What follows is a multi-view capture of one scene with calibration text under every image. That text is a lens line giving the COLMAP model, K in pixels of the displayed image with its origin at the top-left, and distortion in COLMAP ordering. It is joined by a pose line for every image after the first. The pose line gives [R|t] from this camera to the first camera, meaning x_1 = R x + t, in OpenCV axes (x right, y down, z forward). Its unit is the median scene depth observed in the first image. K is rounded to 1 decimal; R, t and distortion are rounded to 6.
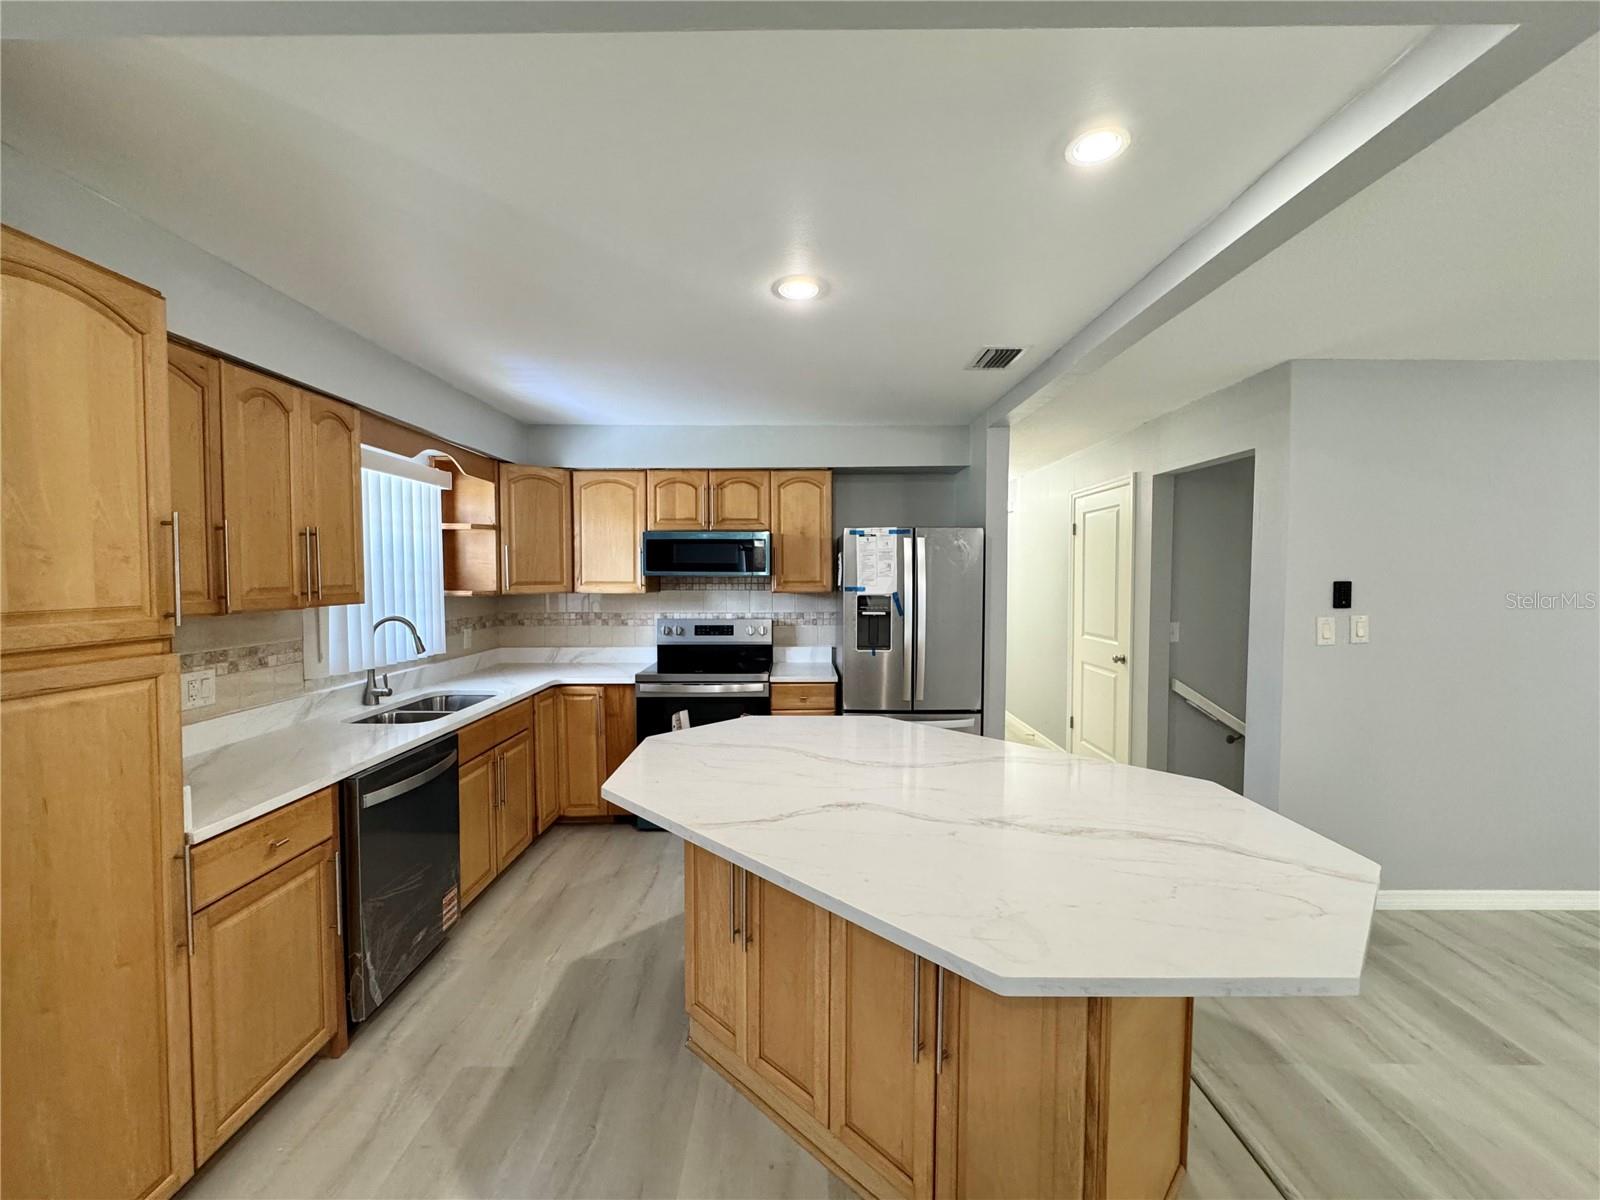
lens RADIAL K [[643.0, 0, 804.2], [0, 643.0, 598.1], [0, 0, 1]] dist [-0.006332, 0.000055]
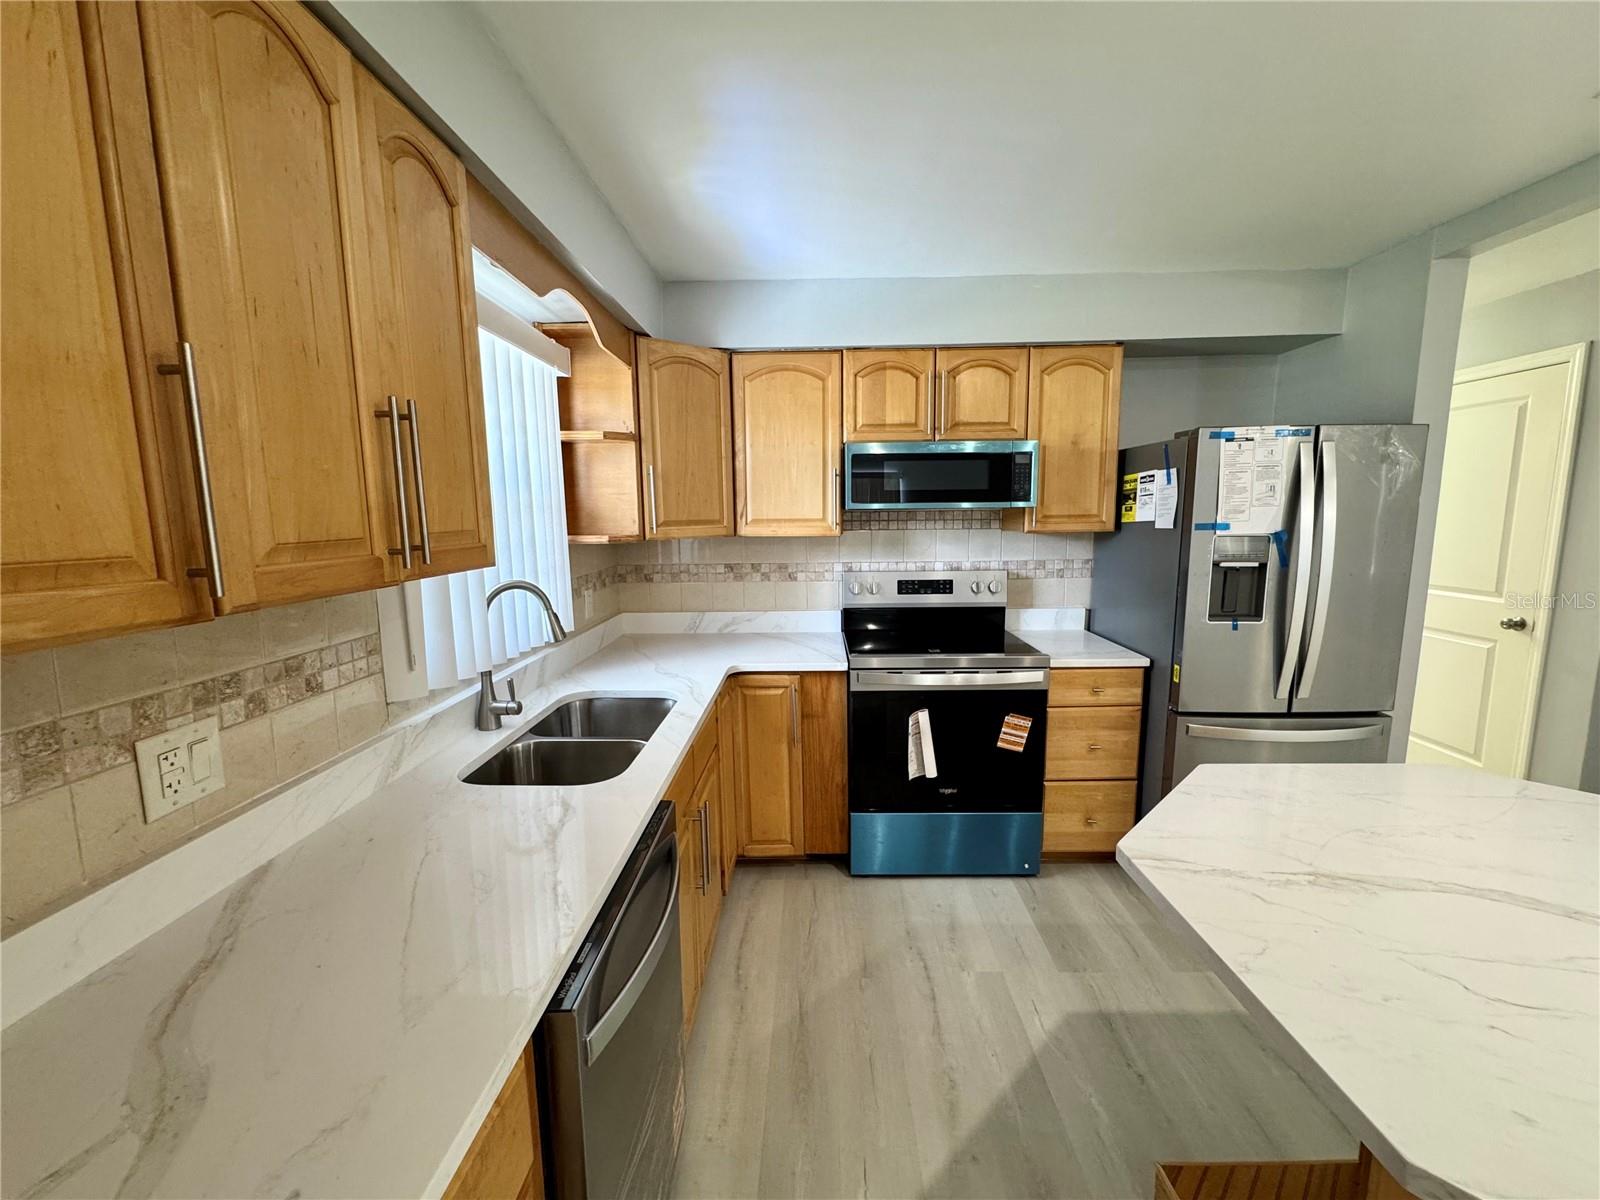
lens RADIAL K [[643.0, 0, 802.6], [0, 643.0, 597.9], [0, 0, 1]] dist [-0.006332, 0.000055]
pose [[0.999546, -0.007873, -0.029070, -0.307849], [0.010665, 0.995212, 0.097160, -0.009844], [0.028165, -0.097426, 0.994844, 0.356472]]
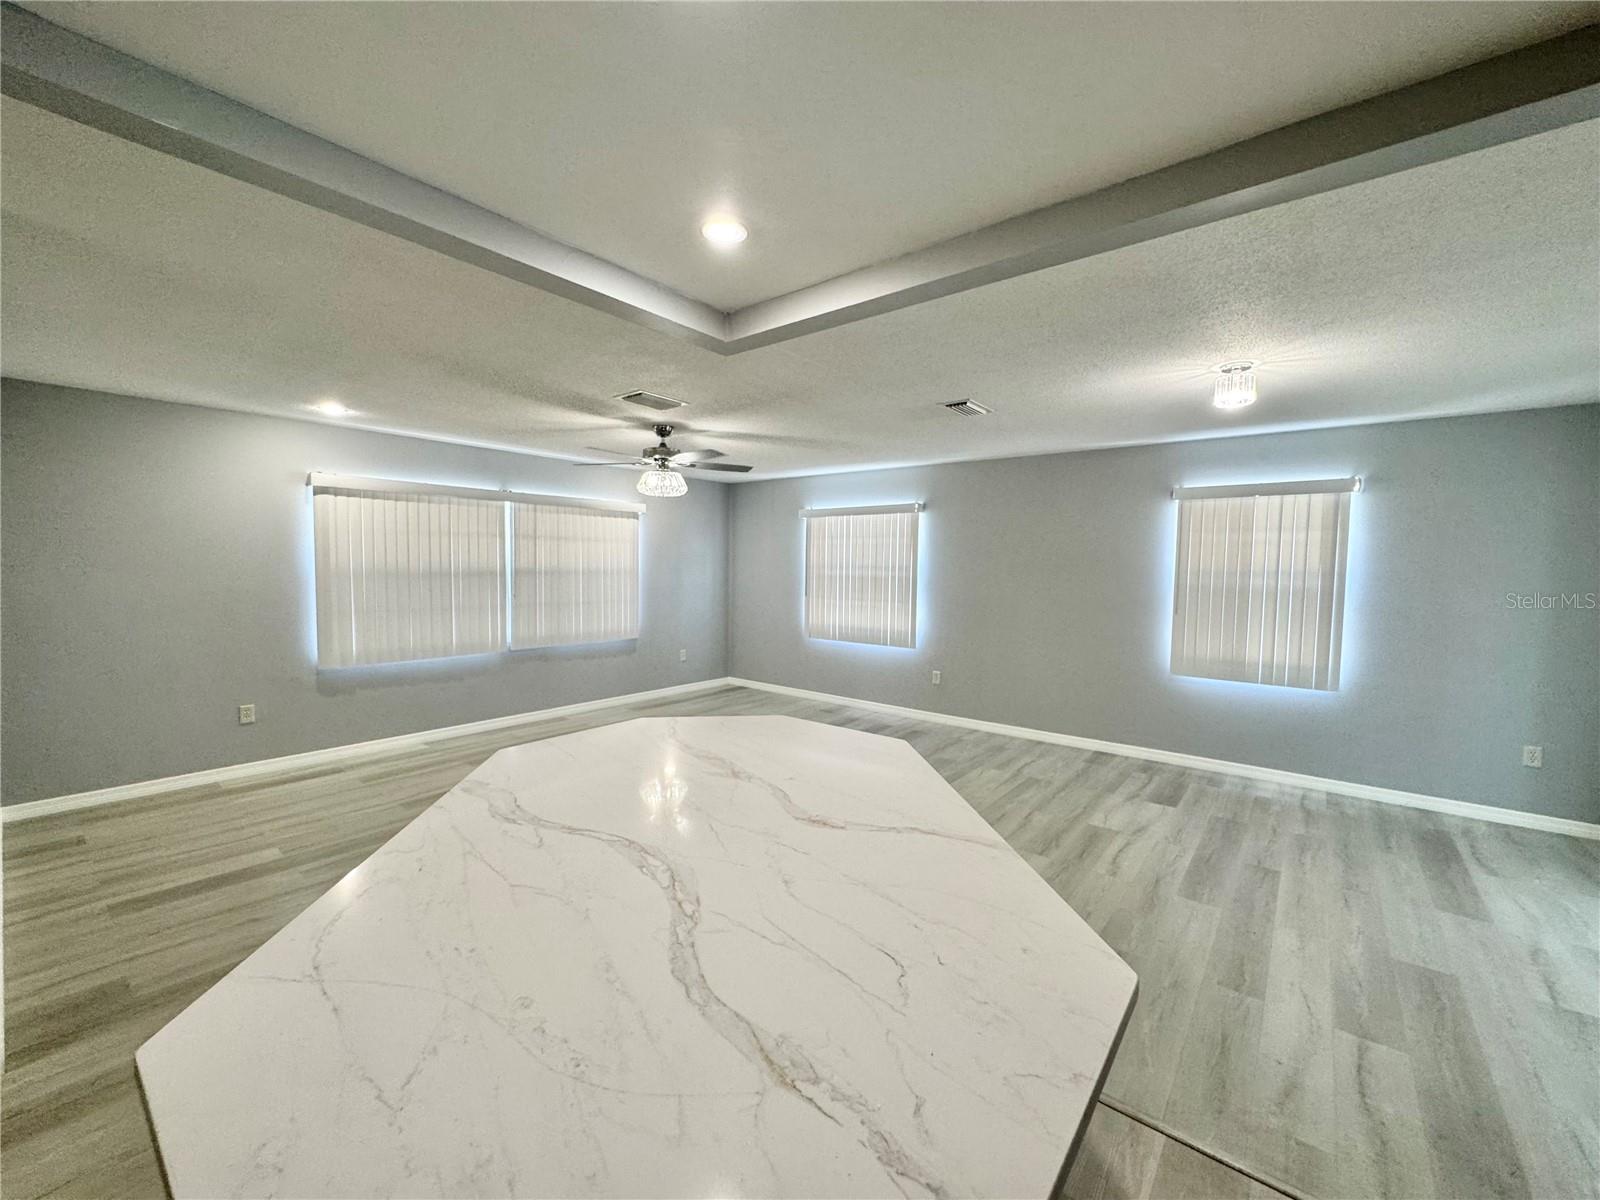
lens RADIAL K [[643.0, 0, 802.4], [0, 643.0, 590.8], [0, 0, 1]] dist [-0.006332, 0.000055]
pose [[-0.774845, -0.038513, 0.630976, -0.210244], [0.011064, 0.997163, 0.074450, -0.023225], [-0.632054, 0.064668, -0.772221, 0.778700]]
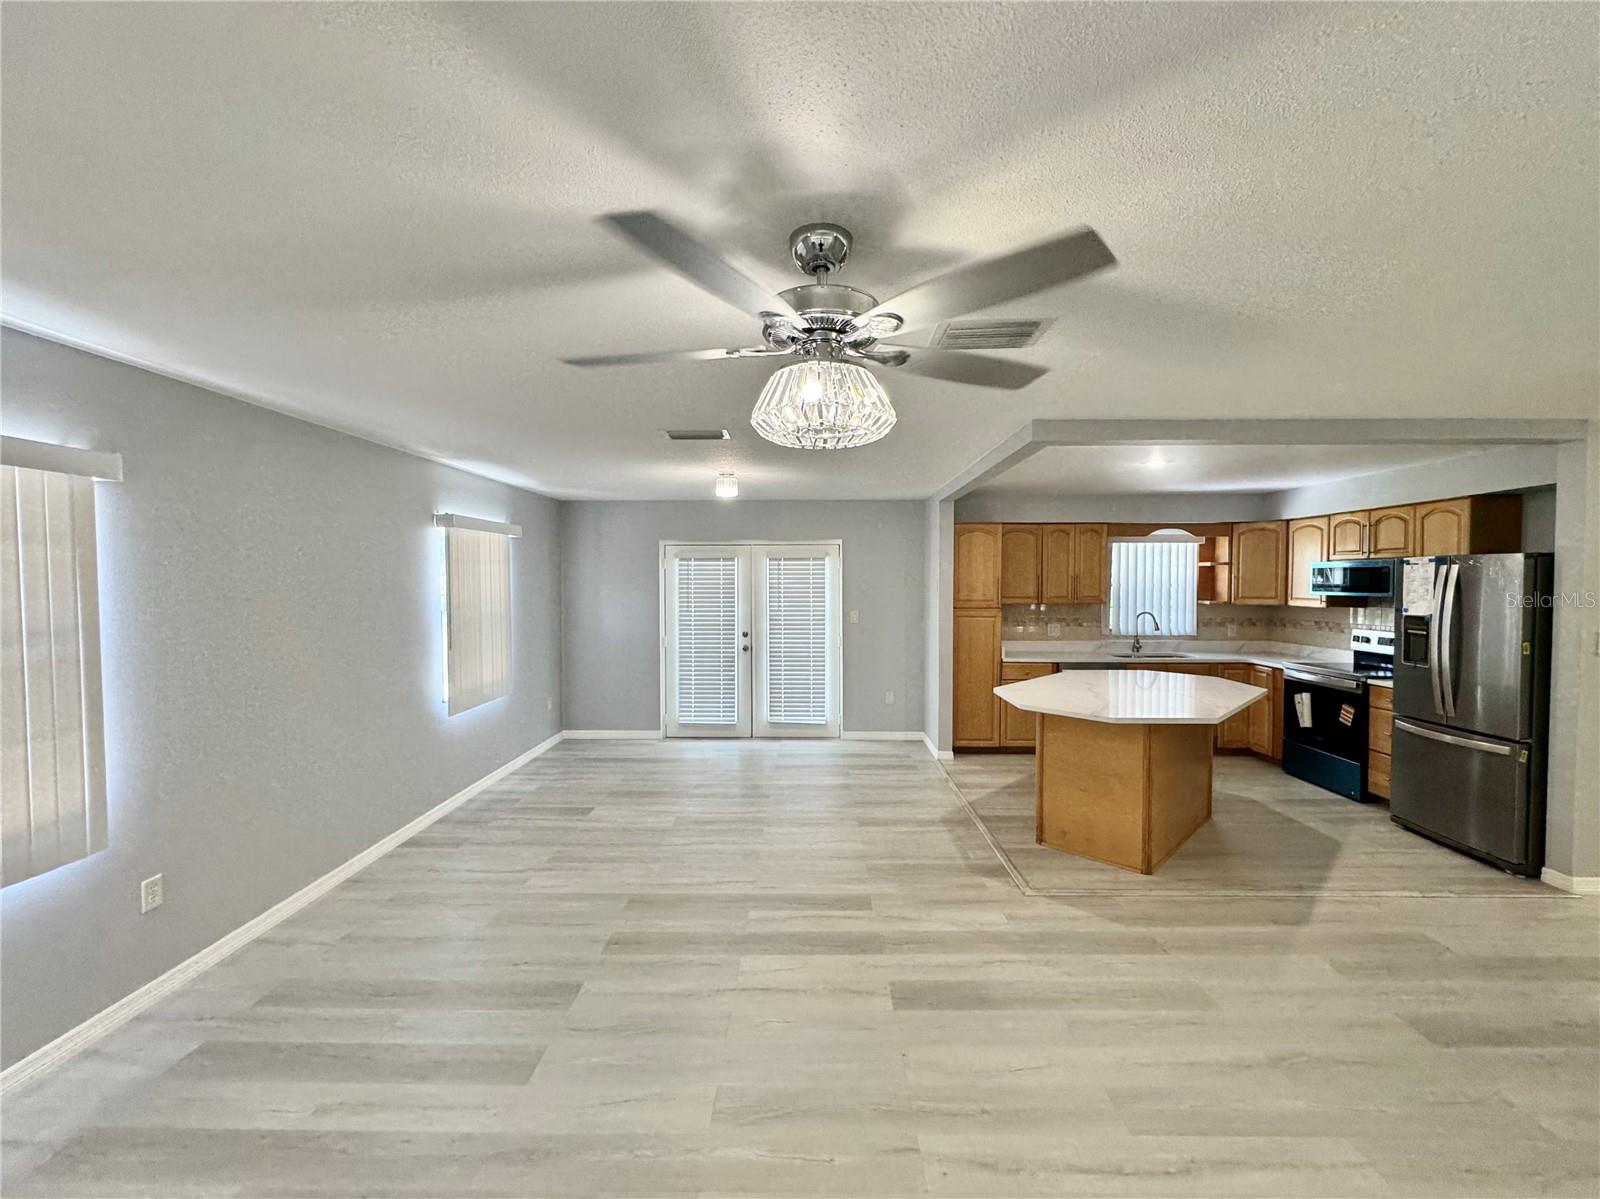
lens RADIAL K [[643.0, 0, 801.4], [0, 643.0, 600.1], [0, 0, 1]] dist [-0.006332, 0.000055]
pose [[-0.027650, 0.029655, -0.999178, 1.273558], [-0.038034, 0.998805, 0.030696, -0.026285], [0.998894, 0.038851, -0.026489, -0.057932]]
